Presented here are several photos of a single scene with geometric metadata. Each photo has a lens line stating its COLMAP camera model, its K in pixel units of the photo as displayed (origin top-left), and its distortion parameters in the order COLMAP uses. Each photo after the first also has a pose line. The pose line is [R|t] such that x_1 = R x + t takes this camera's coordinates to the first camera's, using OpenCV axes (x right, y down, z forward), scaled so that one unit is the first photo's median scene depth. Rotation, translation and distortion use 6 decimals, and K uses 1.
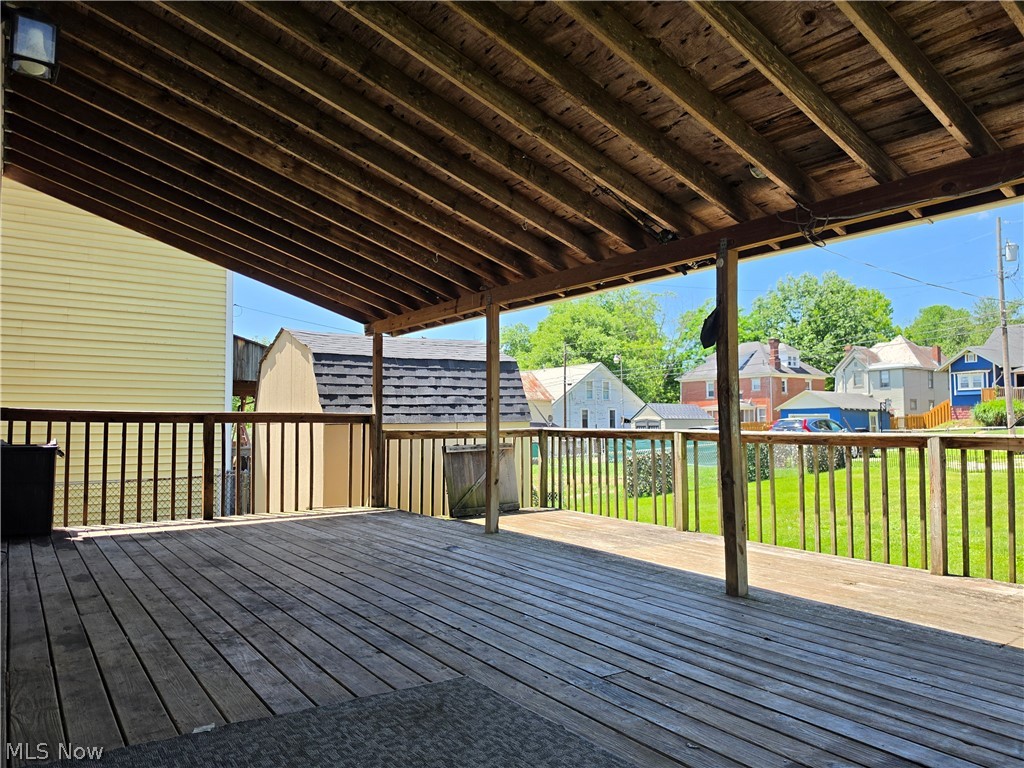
lens RADIAL K [[704.9, 0, 507.6], [0, 704.9, 394.5], [0, 0, 1]] dist [0.043763, -0.061105]
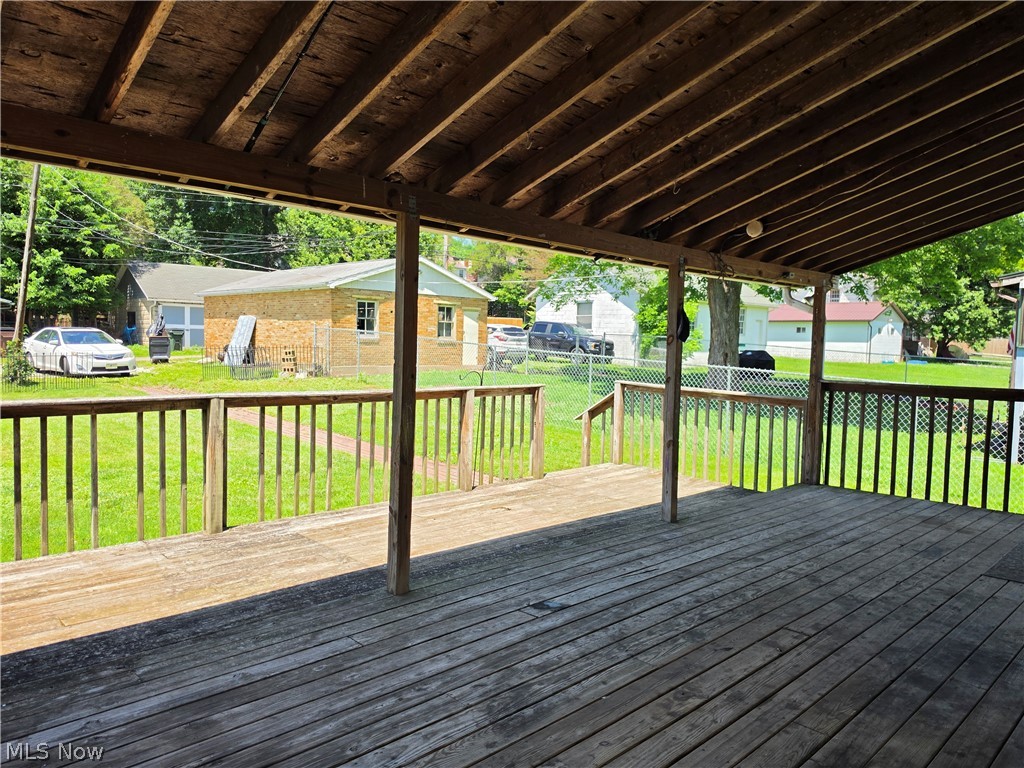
lens RADIAL K [[704.9, 0, 515.7], [0, 704.9, 381.8], [0, 0, 1]] dist [0.043763, -0.061105]
pose [[-0.141869, -0.061509, 0.987973, -0.489776], [-0.064468, 0.996523, 0.052784, -0.019934], [-0.987784, -0.056204, -0.145341, 0.764543]]
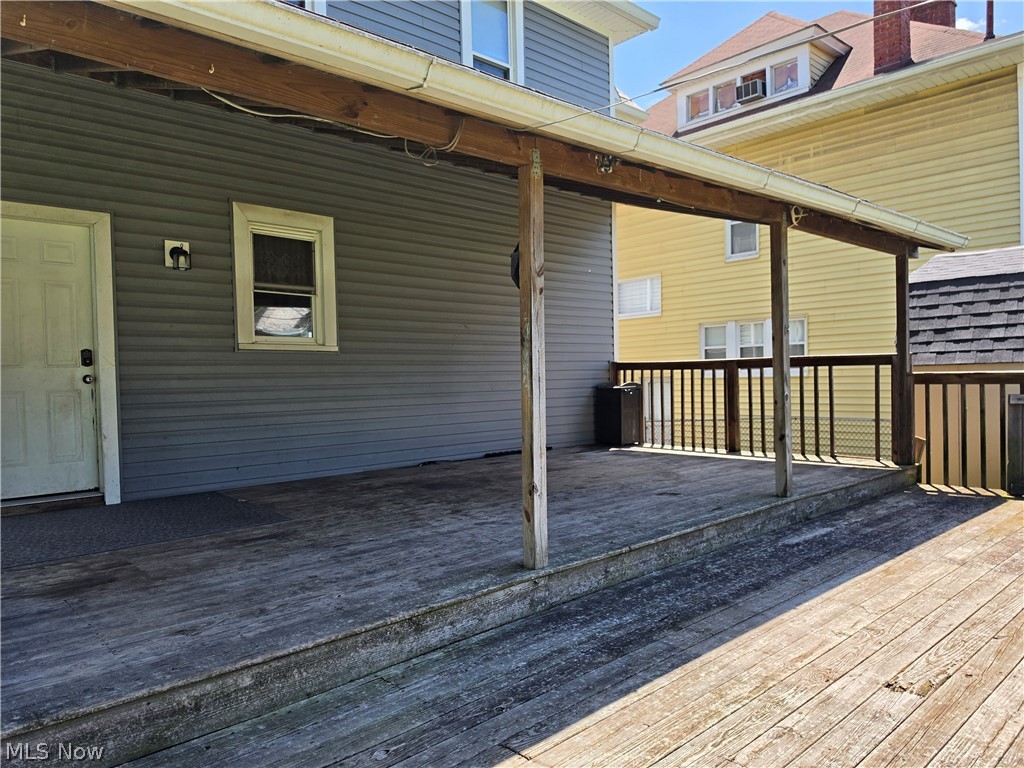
lens RADIAL K [[704.9, 0, 503.8], [0, 704.9, 391.0], [0, 0, 1]] dist [0.043763, -0.061105]
pose [[0.101521, 0.018487, -0.994662, 0.603570], [0.064594, 0.997595, 0.025134, 0.020463], [0.992734, -0.066801, 0.100083, 0.450527]]
